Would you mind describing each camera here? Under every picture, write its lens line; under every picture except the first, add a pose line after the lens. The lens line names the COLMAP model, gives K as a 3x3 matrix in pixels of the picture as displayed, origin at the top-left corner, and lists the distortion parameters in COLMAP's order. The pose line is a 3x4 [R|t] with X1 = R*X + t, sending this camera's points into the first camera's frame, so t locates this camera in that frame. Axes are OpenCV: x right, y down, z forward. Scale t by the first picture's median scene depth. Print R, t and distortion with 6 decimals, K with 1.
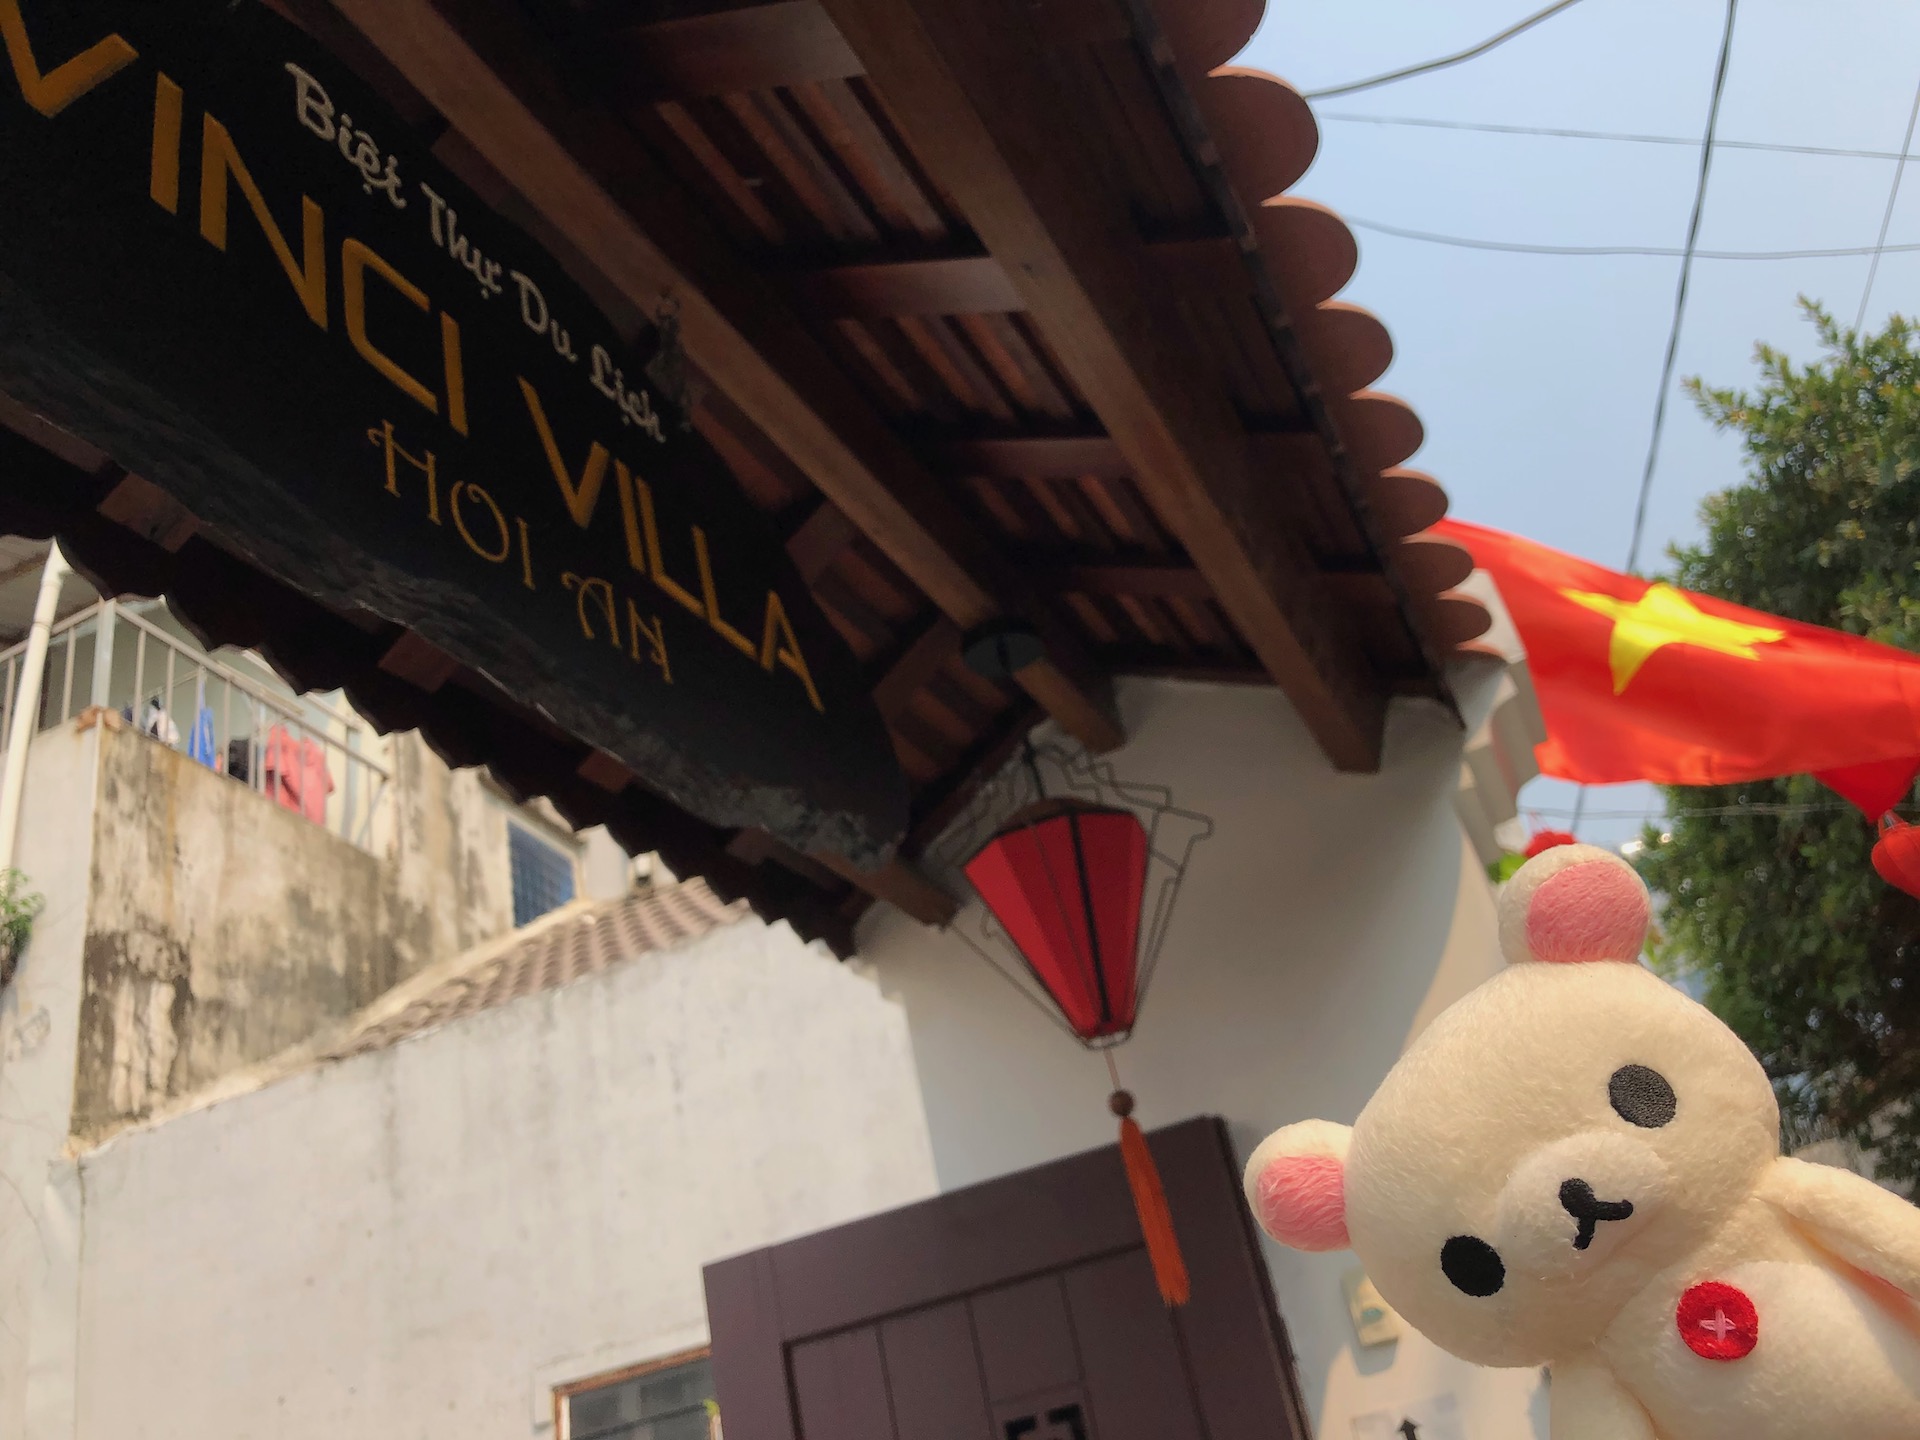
lens RADIAL K [[1599.1, 0, 960.0], [0, 1599.1, 720.0], [0, 0, 1]] dist [-0.014887, 0.012926]
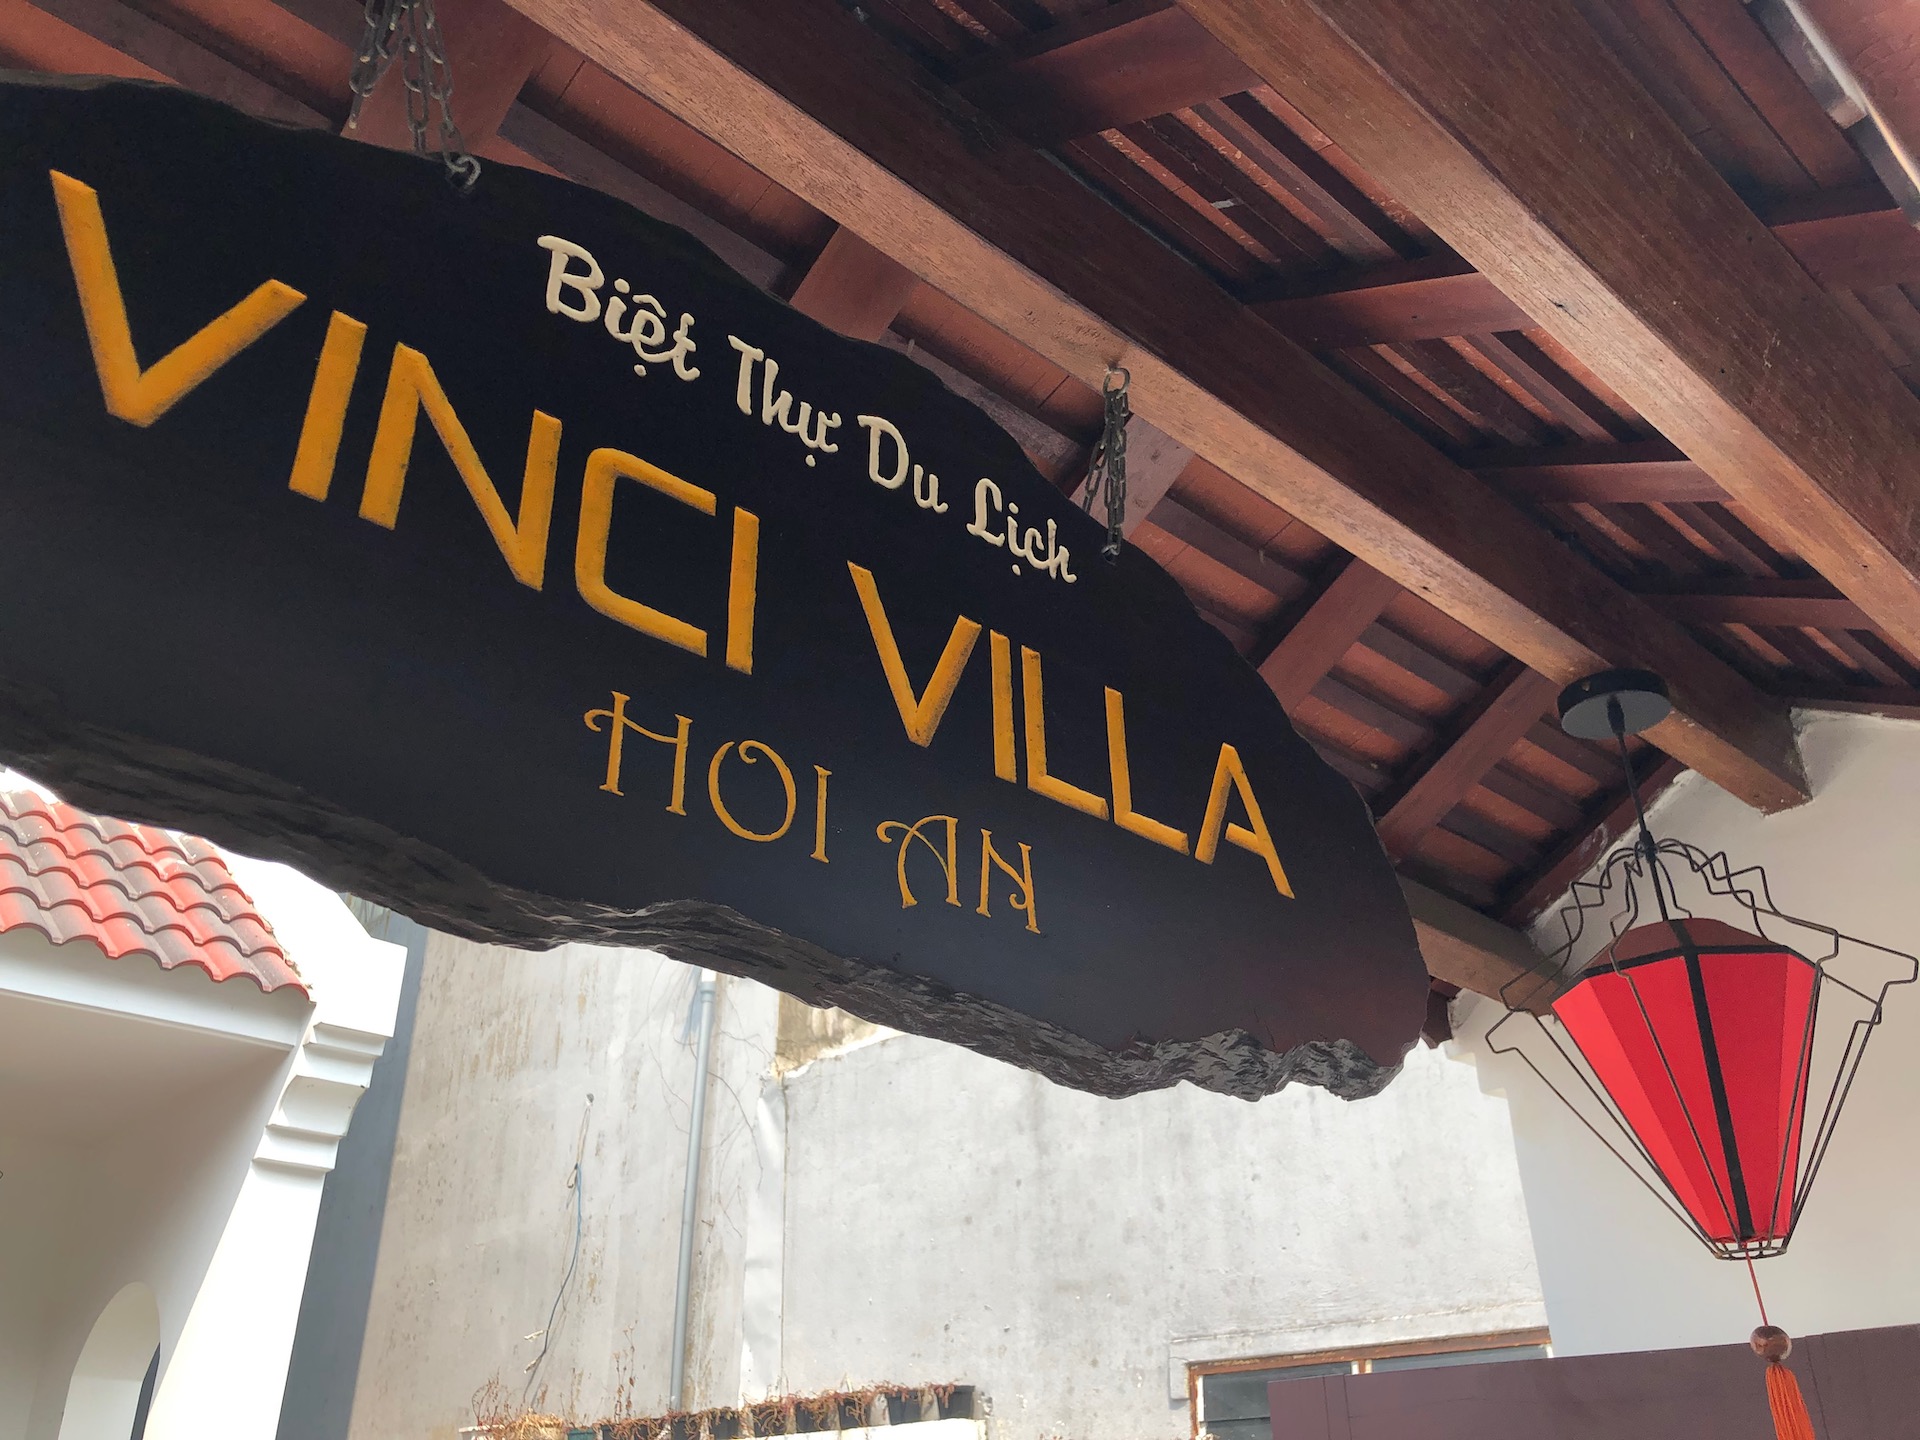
lens RADIAL K [[1571.7, 0, 960.0], [0, 1571.7, 720.0], [0, 0, 1]] dist [0.035569, -0.005697]
pose [[0.908048, -0.003018, -0.418855, 0.097378], [0.031803, 0.997584, 0.061760, -0.155997], [0.417657, -0.069402, 0.905950, 0.246954]]
